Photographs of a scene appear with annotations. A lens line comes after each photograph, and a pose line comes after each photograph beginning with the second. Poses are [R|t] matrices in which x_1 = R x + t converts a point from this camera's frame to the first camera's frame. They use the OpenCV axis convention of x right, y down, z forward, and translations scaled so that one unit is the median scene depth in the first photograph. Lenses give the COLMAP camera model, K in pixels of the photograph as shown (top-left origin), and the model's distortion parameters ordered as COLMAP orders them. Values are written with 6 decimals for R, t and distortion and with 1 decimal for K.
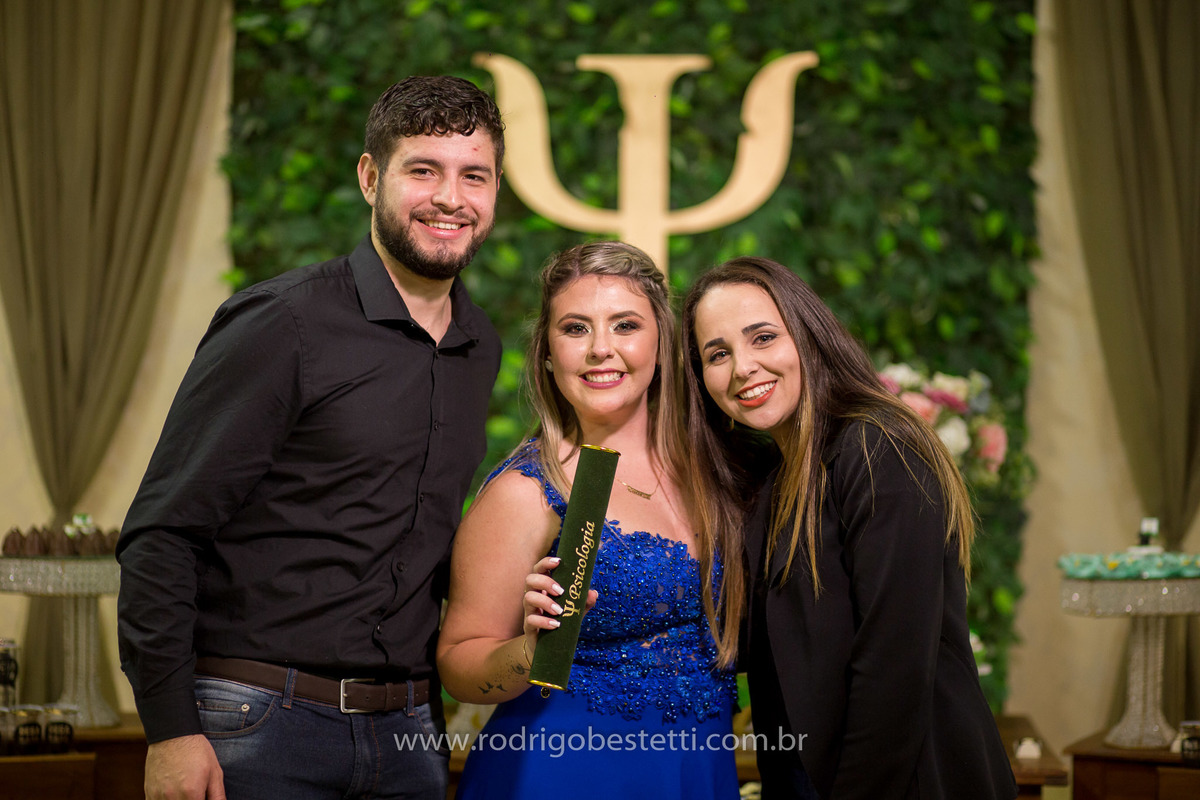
lens RADIAL K [[2961.2, 0, 600.0], [0, 2961.2, 400.0], [0, 0, 1]] dist [0.016495, -1.485905]
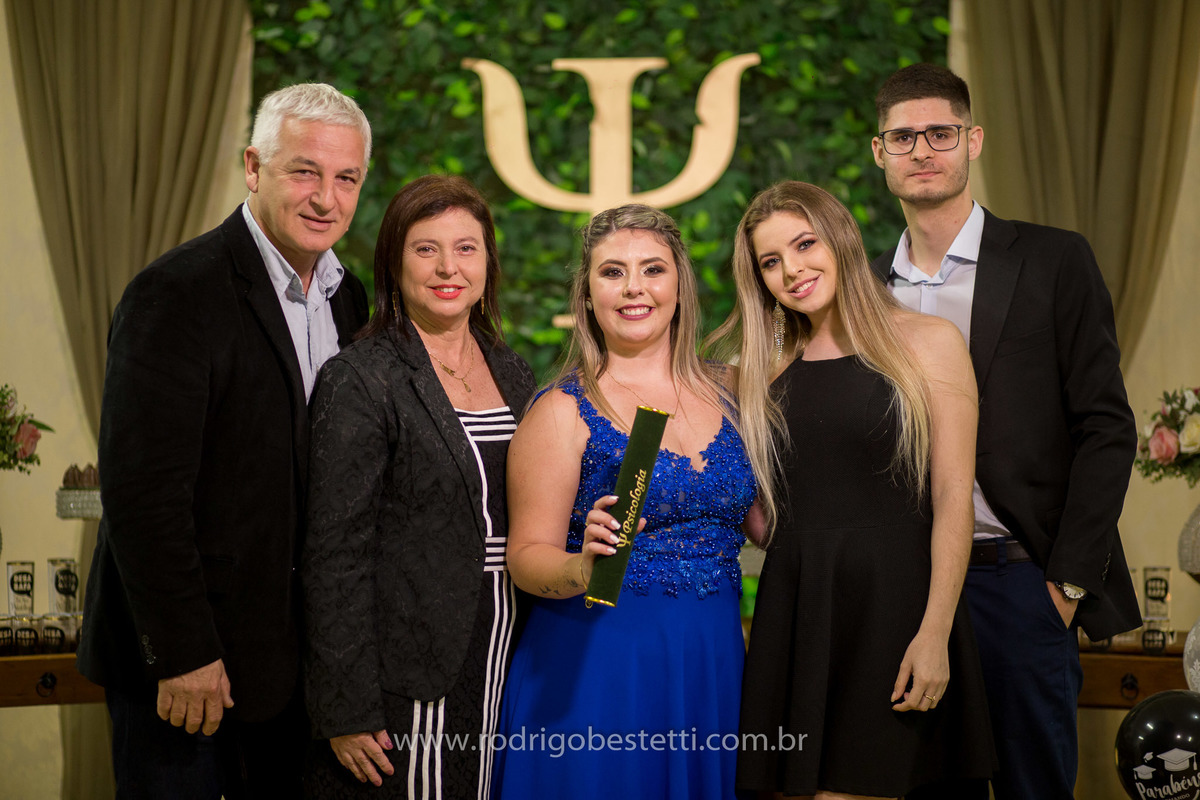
lens RADIAL K [[3039.3, 0, 600.0], [0, 3039.3, 400.0], [0, 0, 1]] dist [-0.037713, -0.125959]
pose [[0.999828, -0.012049, -0.014082, 0.026274], [0.012113, 0.999916, 0.004503, 0.011265], [0.014026, -0.004673, 0.999891, -0.181319]]
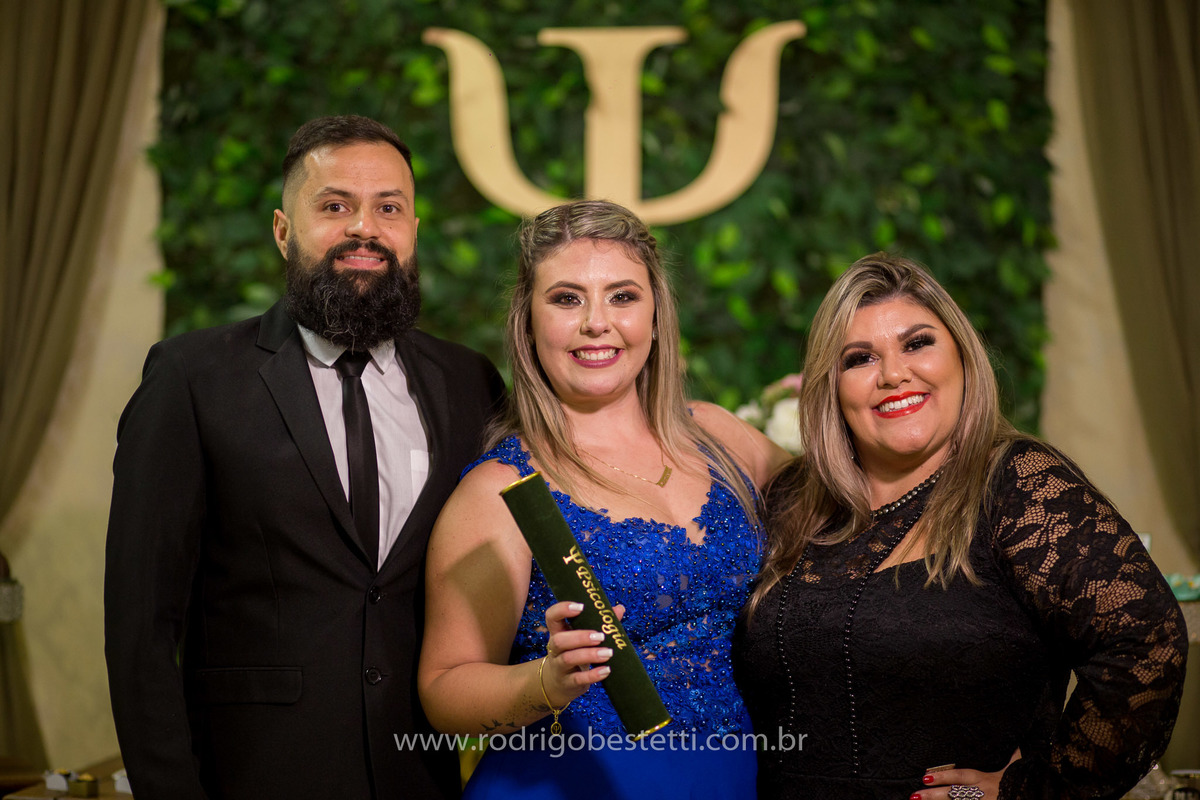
lens RADIAL K [[2961.2, 0, 600.0], [0, 2961.2, 400.0], [0, 0, 1]] dist [0.016495, -1.485905]
pose [[0.998135, -0.007043, -0.060638, 0.065115], [0.005970, 0.999823, -0.017862, 0.012671], [0.060753, 0.017467, 0.998000, 0.104953]]
